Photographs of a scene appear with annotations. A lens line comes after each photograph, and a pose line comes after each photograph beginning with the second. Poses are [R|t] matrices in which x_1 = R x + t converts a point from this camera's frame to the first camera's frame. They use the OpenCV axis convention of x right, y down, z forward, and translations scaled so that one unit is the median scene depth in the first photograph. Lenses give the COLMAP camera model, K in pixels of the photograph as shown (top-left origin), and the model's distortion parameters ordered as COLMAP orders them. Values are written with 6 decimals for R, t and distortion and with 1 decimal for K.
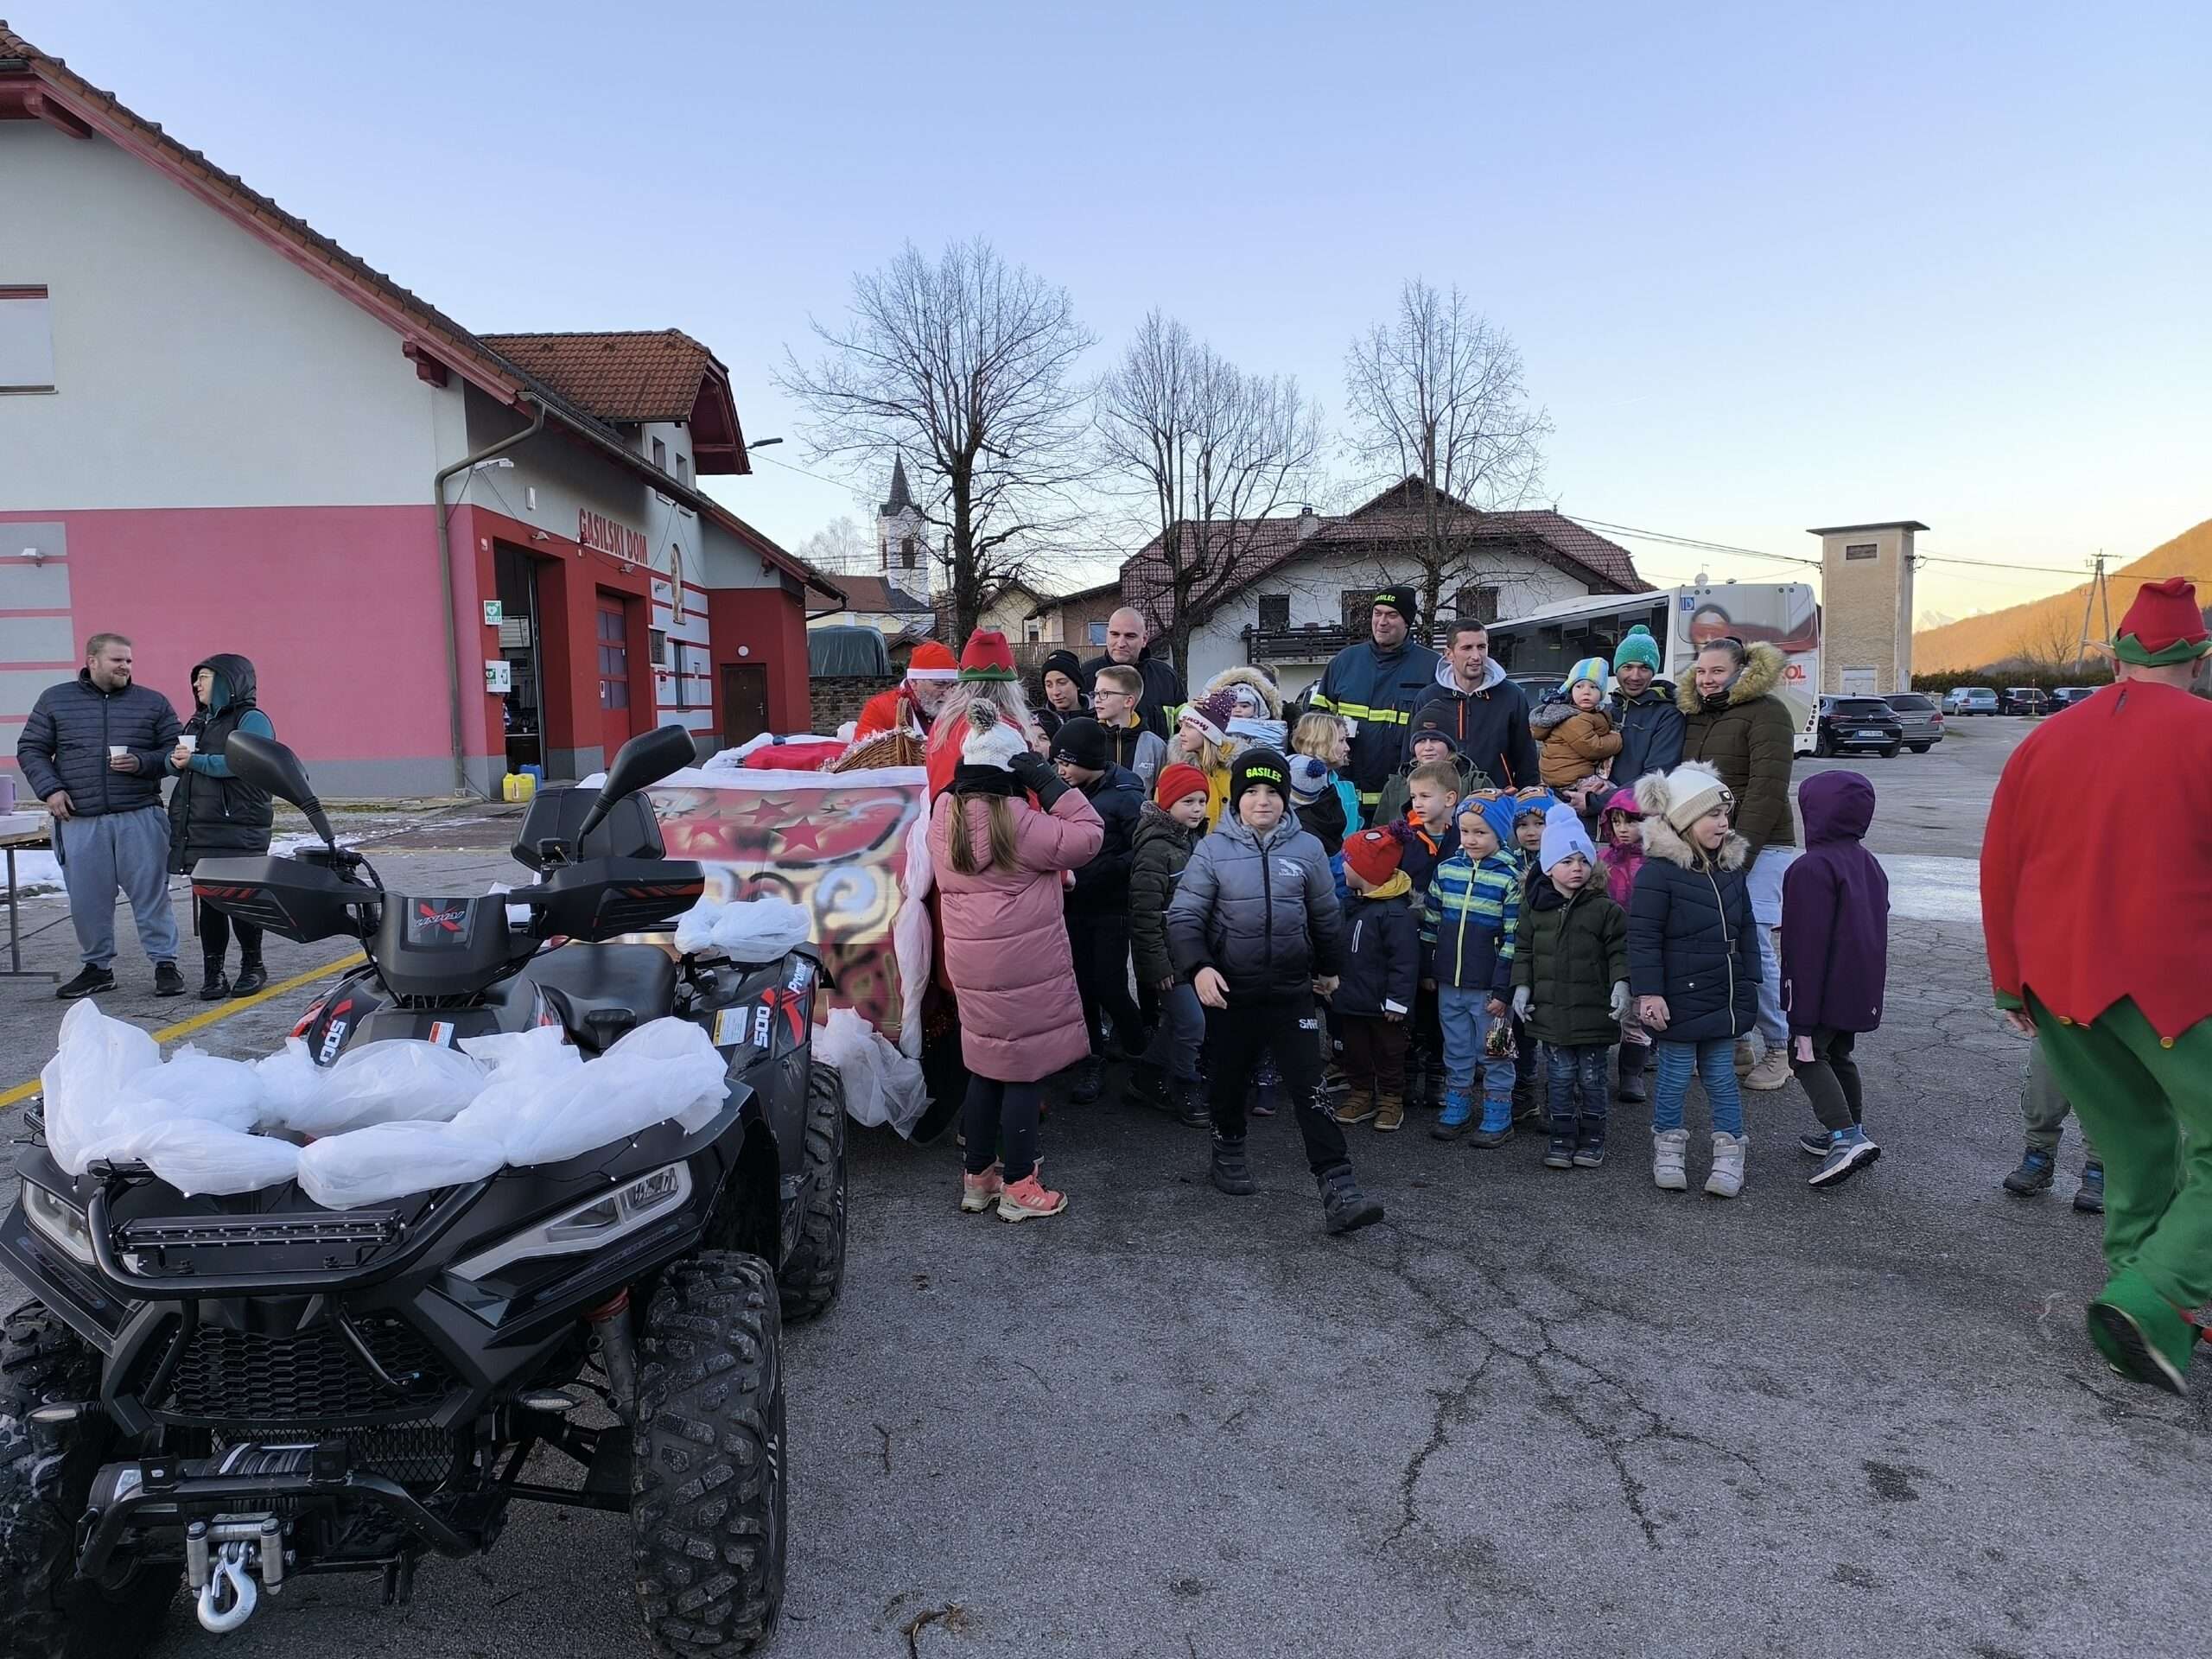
lens RADIAL K [[1509.7, 0, 1088.3], [0, 1509.7, 822.7], [0, 0, 1]] dist [0.041164, -0.041487]
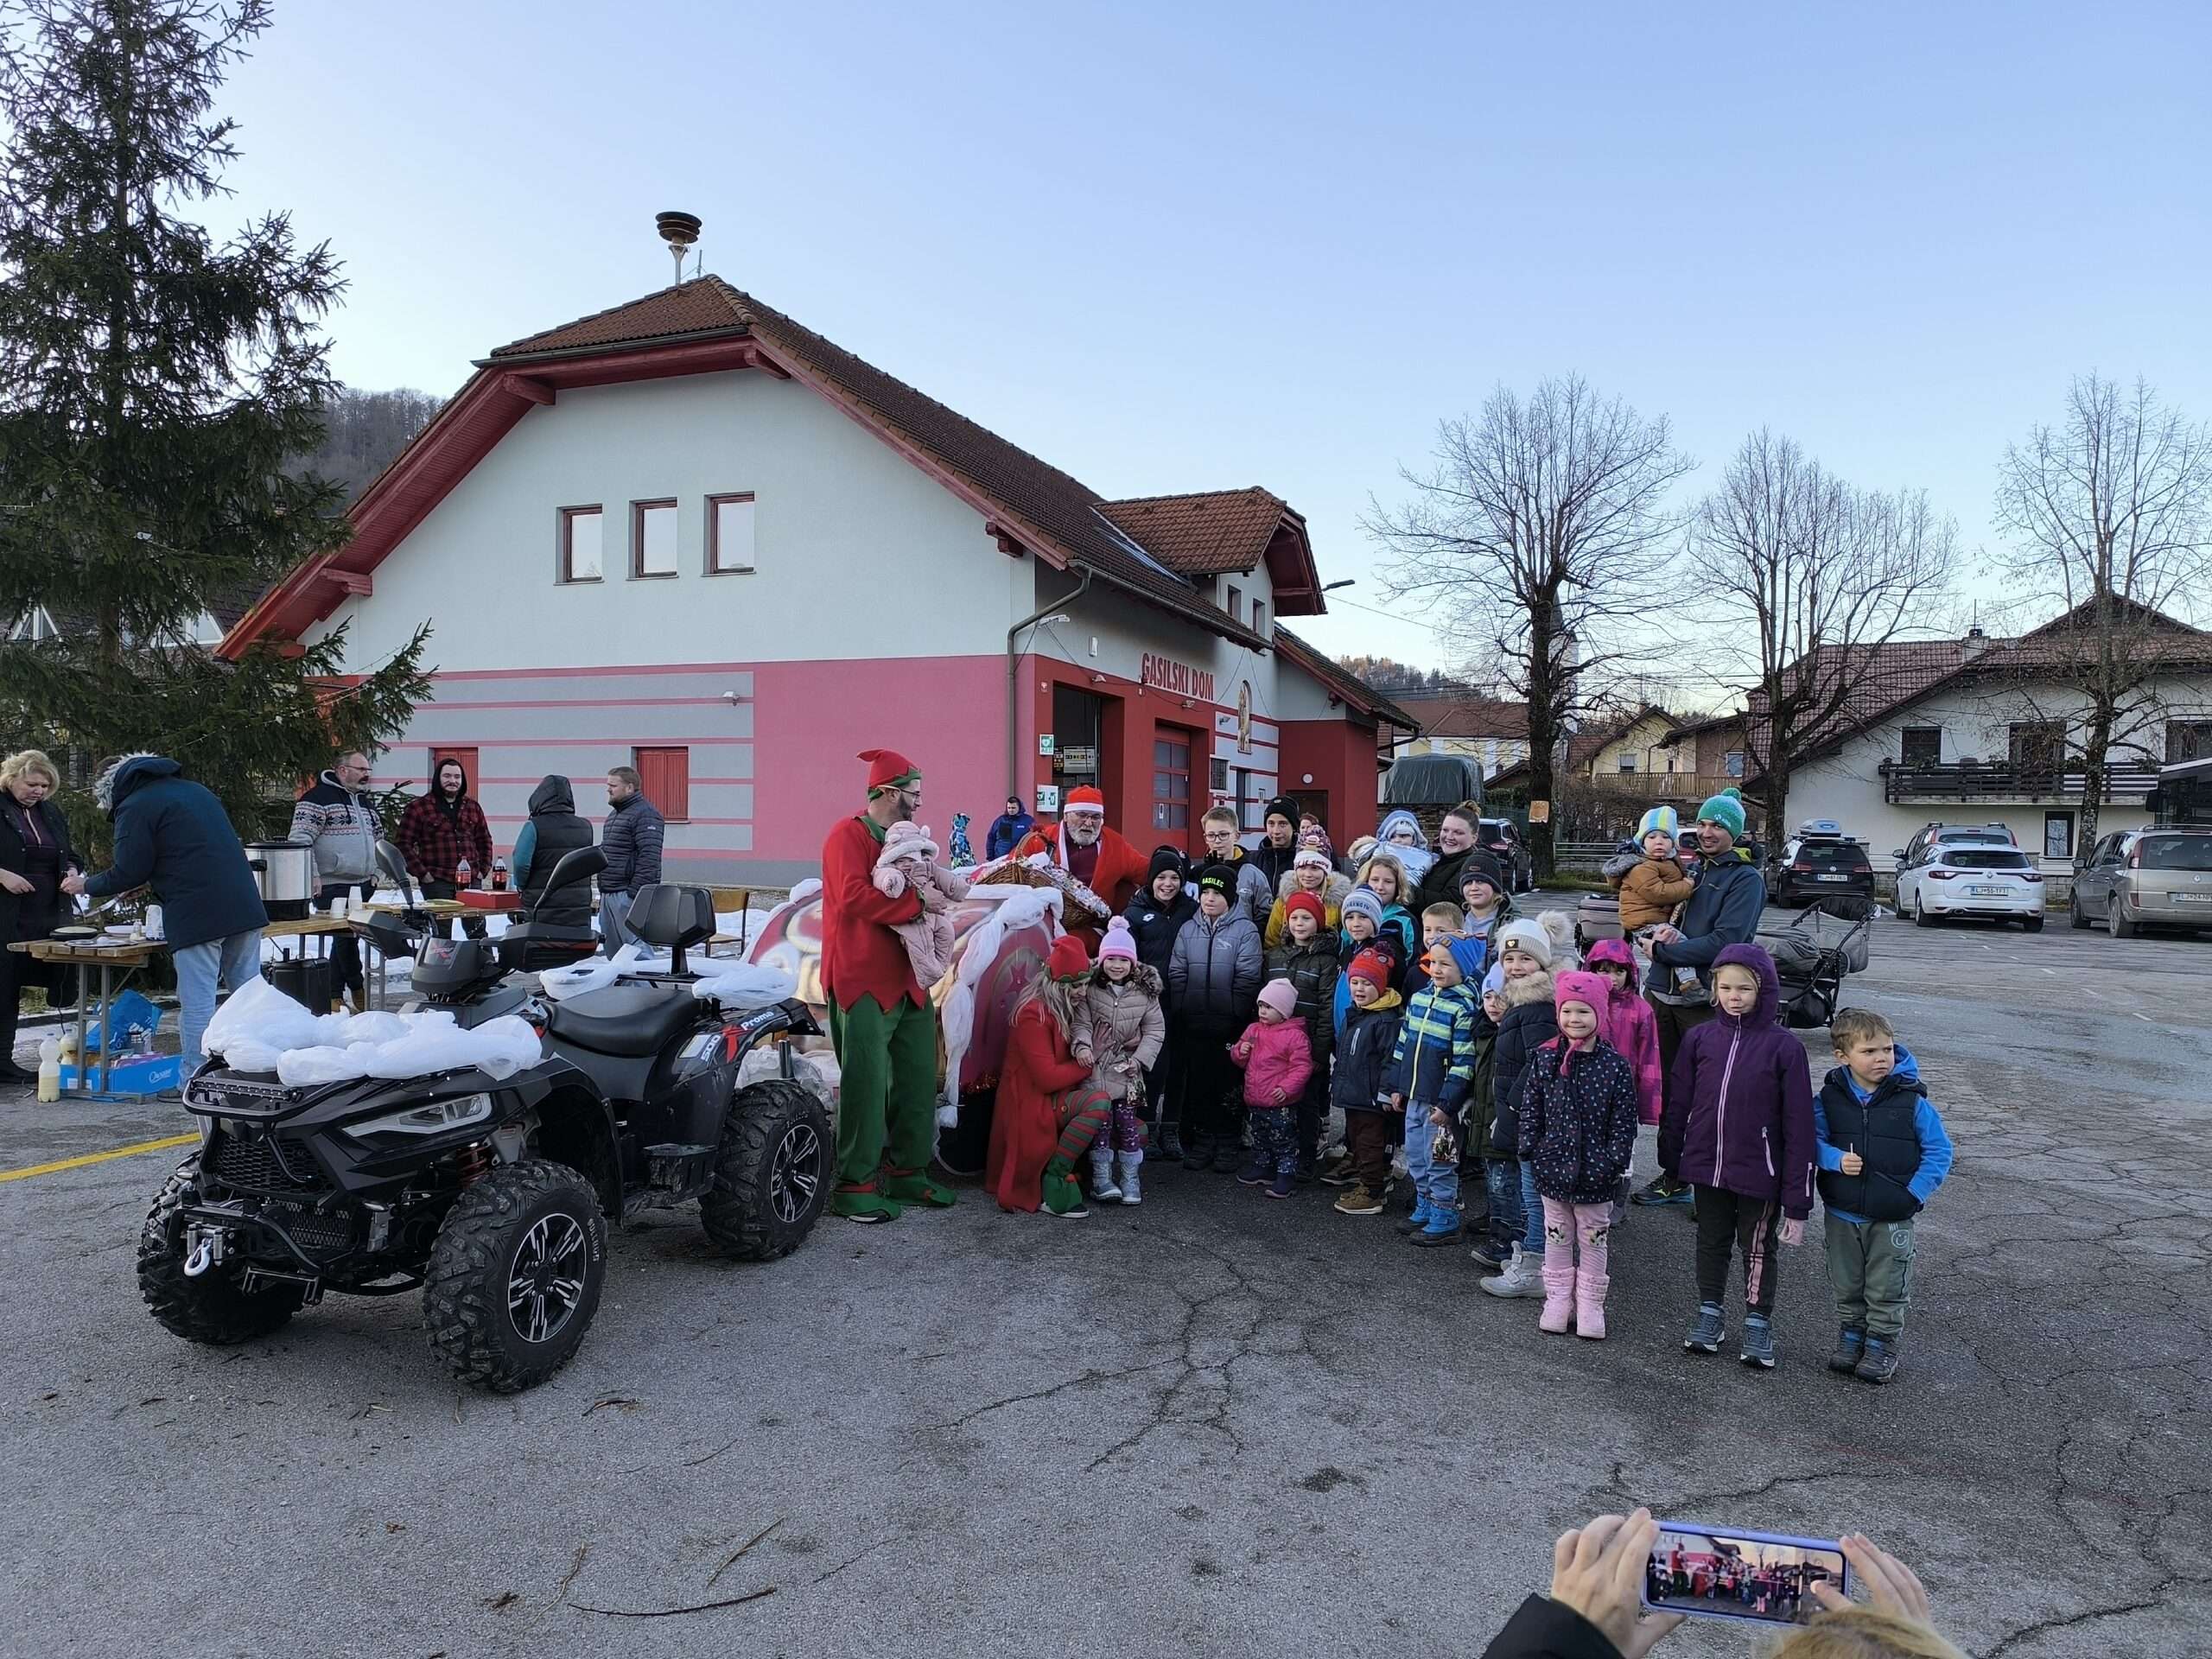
lens RADIAL K [[1509.7, 0, 1093.0], [0, 1509.7, 841.3], [0, 0, 1]] dist [0.041164, -0.041487]
pose [[0.910848, 0.036888, -0.411091, 0.099743], [-0.065390, 0.996316, -0.055483, -0.001441], [0.407530, 0.077418, 0.909904, -0.030916]]
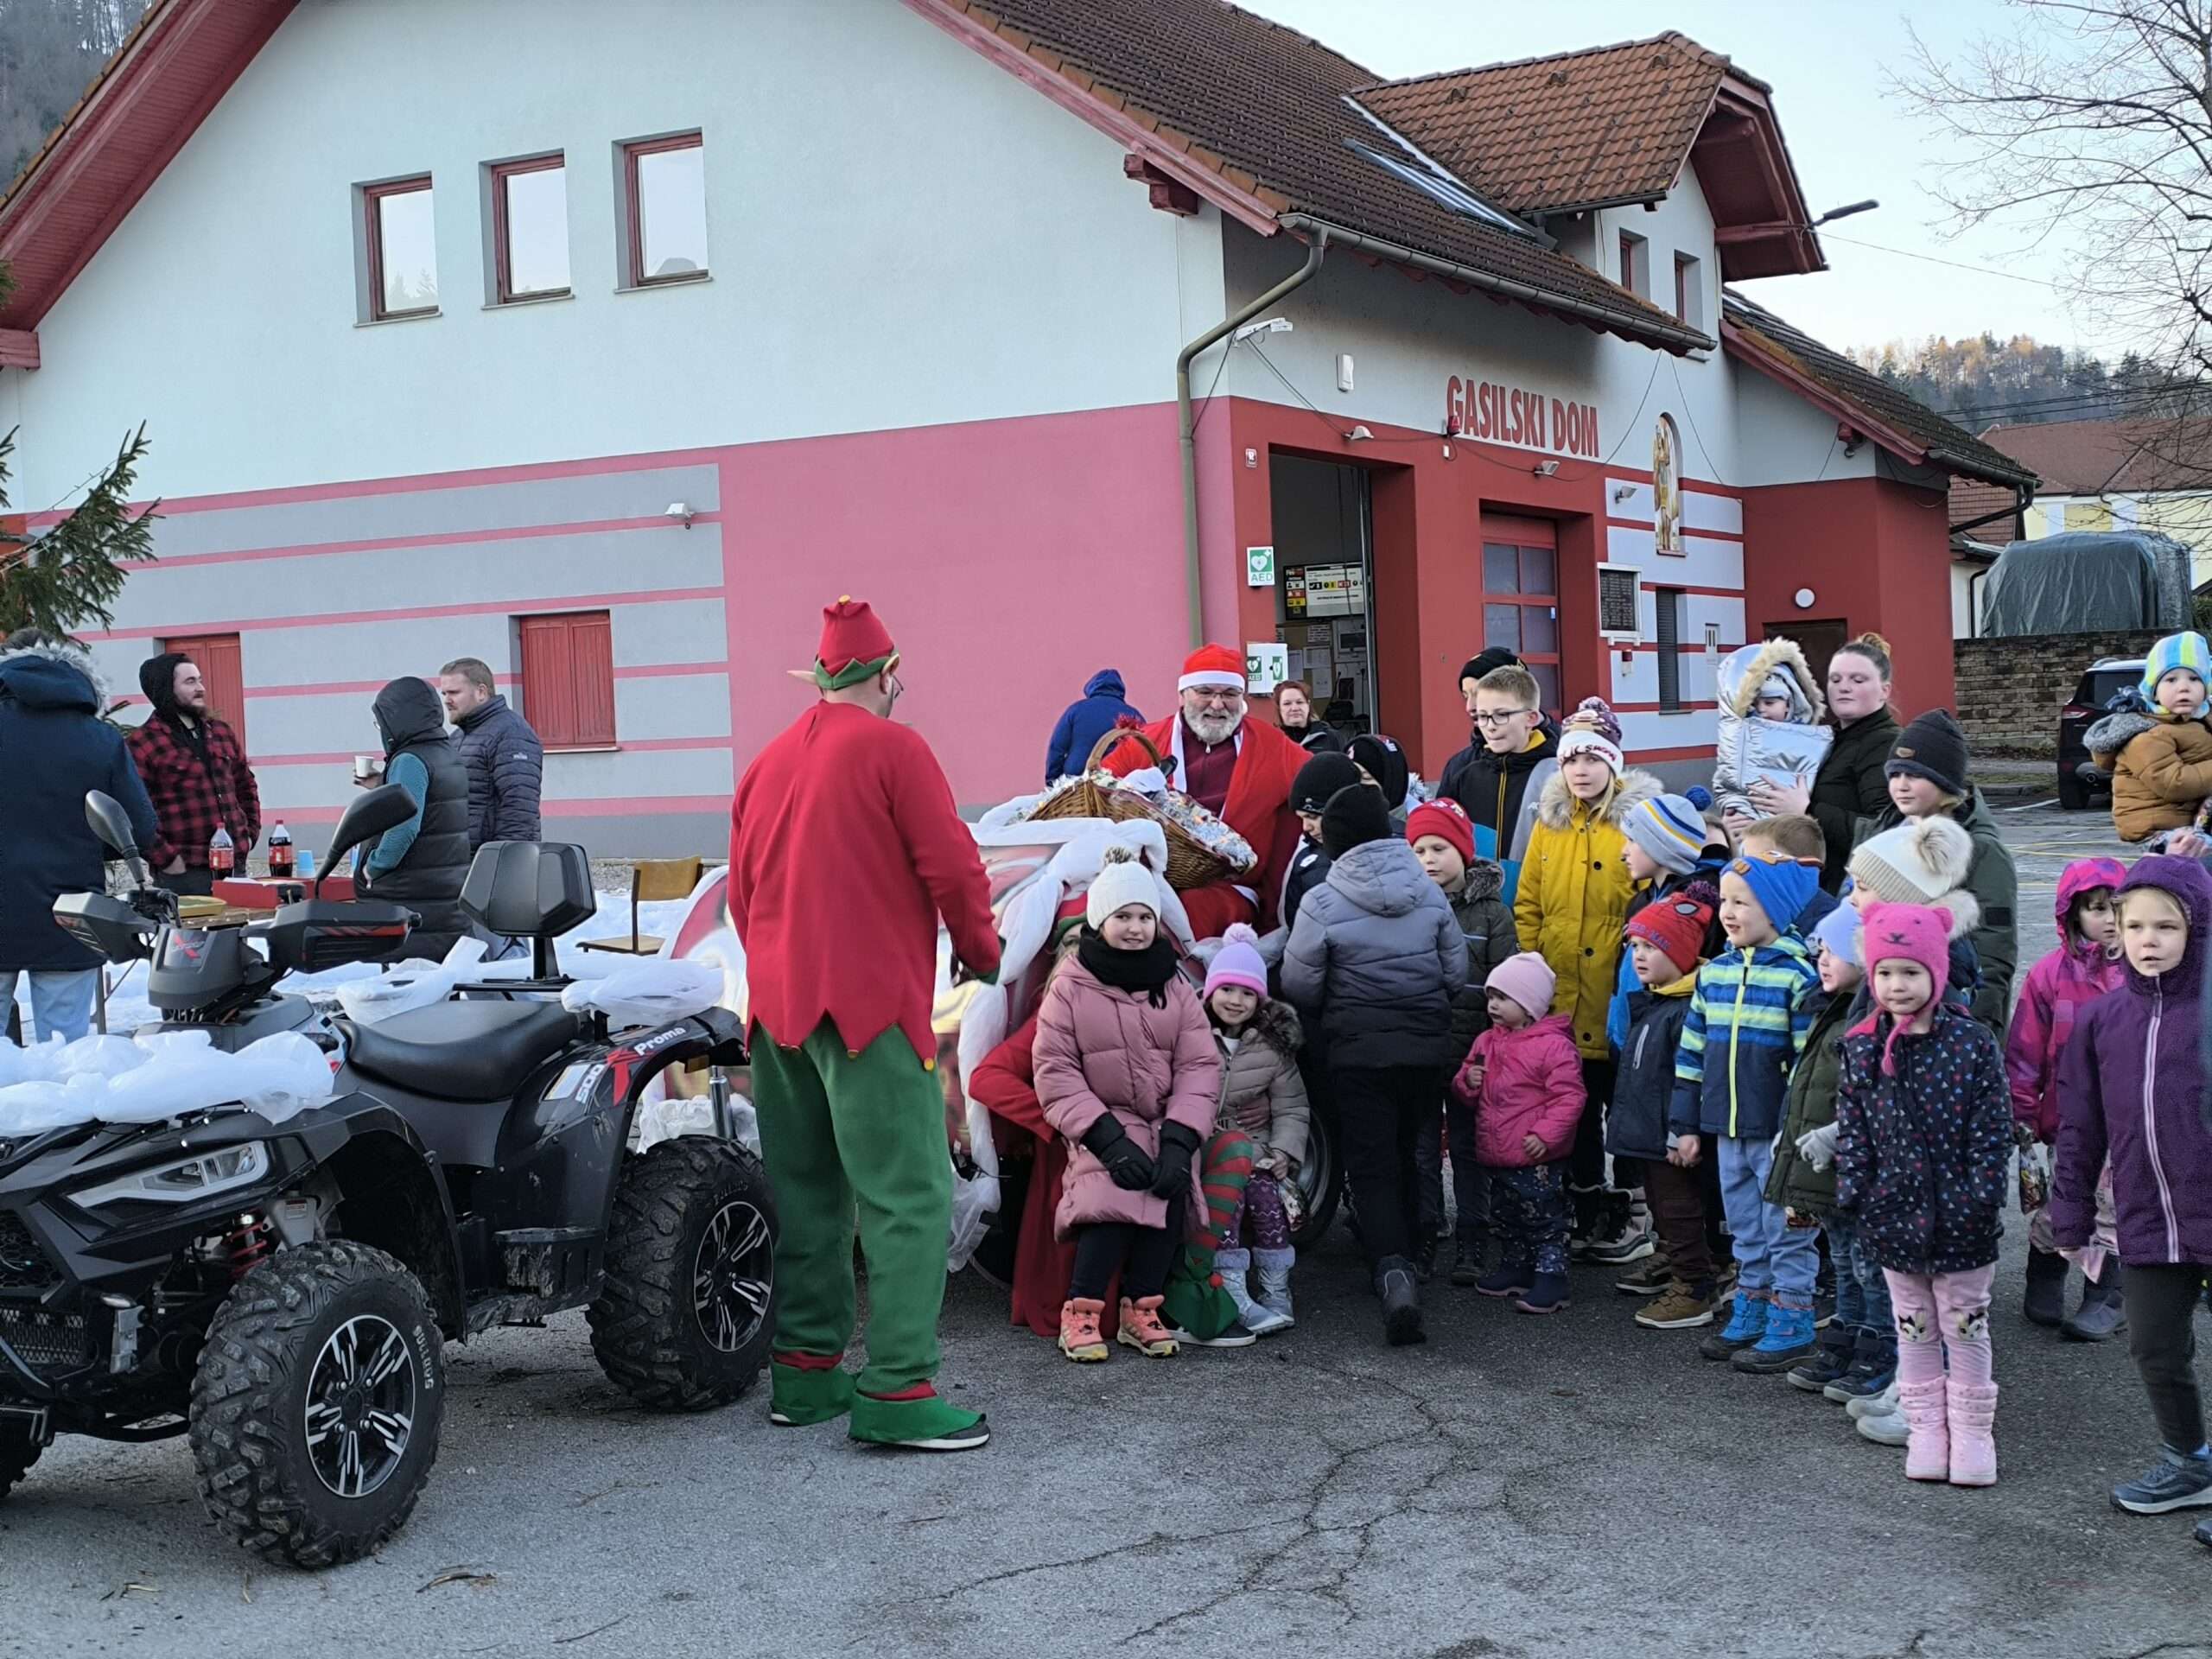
lens RADIAL K [[3000.6, 0, 1058.4], [0, 3000.6, 812.1], [0, 0, 1]] dist [0.045556, 0.000000]
pose [[0.854088, 0.000090, -0.520128, 0.142936], [-0.019252, 0.999320, -0.031440, 0.001876], [0.519771, 0.036866, 0.853510, -0.069499]]
